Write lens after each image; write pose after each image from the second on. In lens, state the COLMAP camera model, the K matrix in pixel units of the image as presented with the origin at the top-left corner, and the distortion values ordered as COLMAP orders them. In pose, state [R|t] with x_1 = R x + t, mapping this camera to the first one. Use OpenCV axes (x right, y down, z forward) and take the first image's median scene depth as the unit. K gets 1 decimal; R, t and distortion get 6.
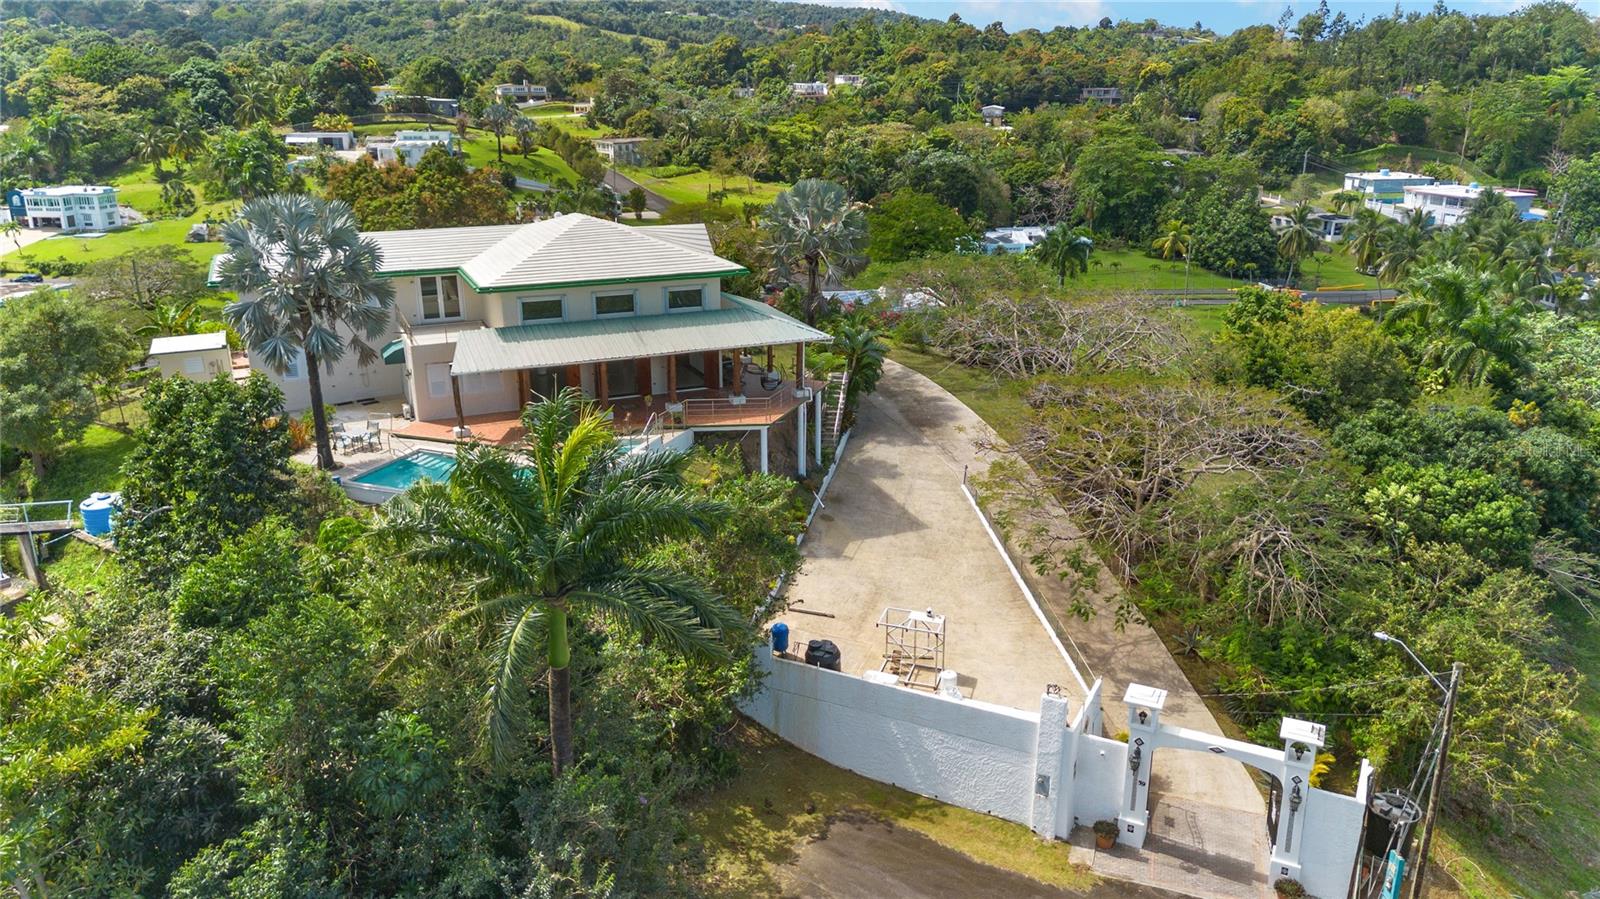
lens RADIAL K [[1133.6, 0, 800.0], [0, 1133.6, 449.5], [0, 0, 1]] dist [-0.005117, -0.006726]
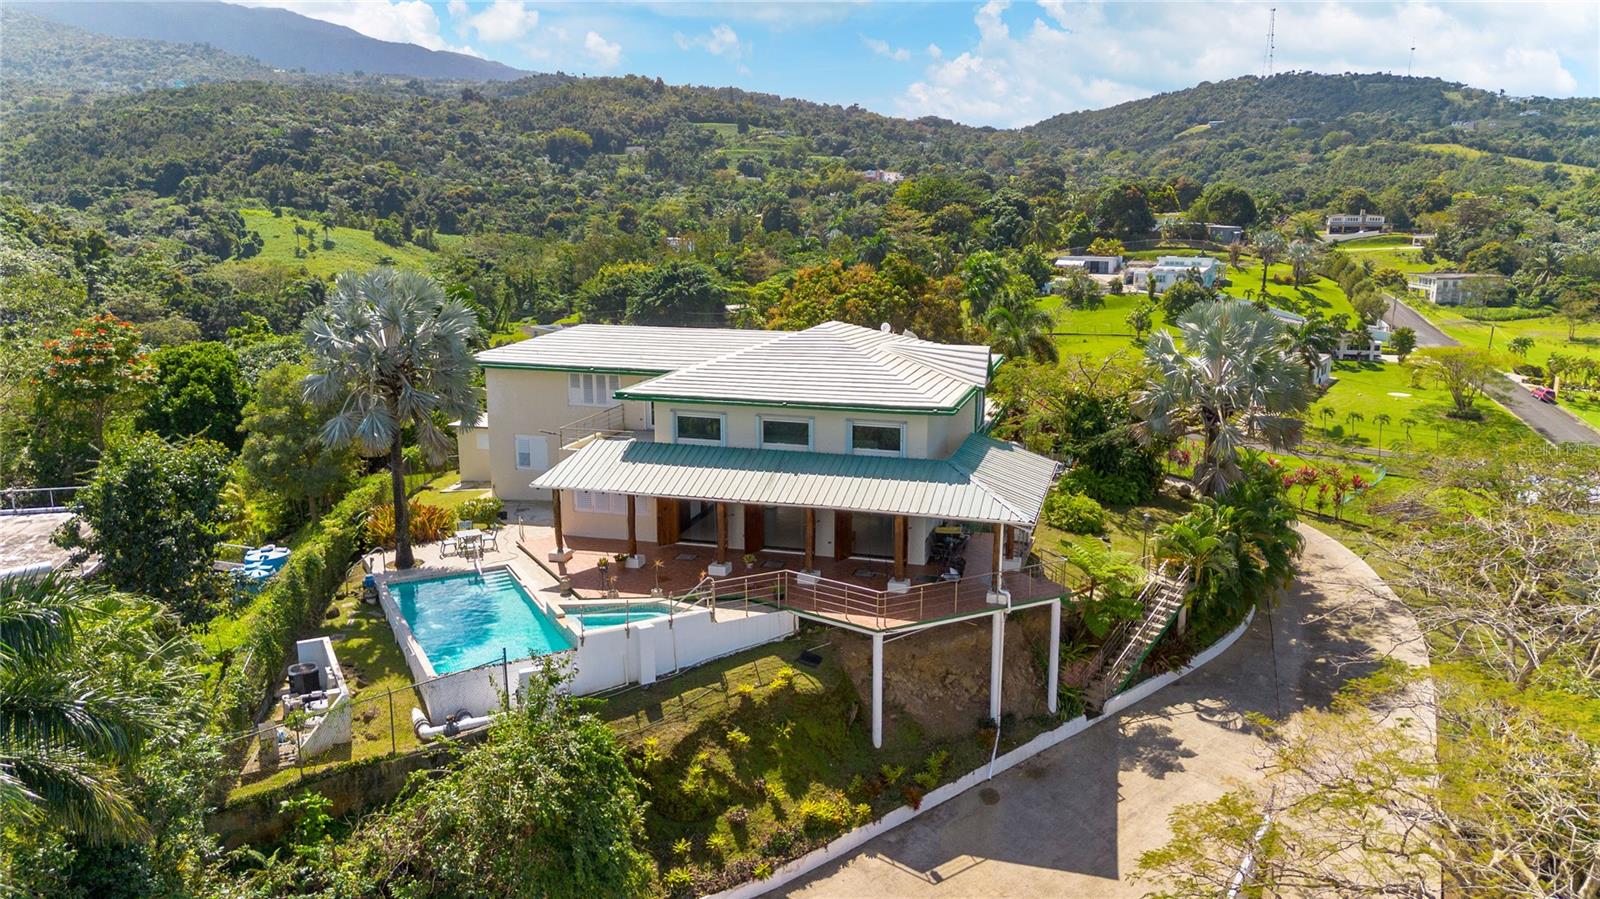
lens RADIAL K [[1133.6, 0, 800.0], [0, 1133.6, 449.5], [0, 0, 1]] dist [-0.005117, -0.006726]
pose [[0.742888, 0.129928, -0.656686, 0.075343], [-0.202983, 0.978519, -0.036024, -0.019244], [0.637899, 0.160058, 0.753303, 0.088949]]
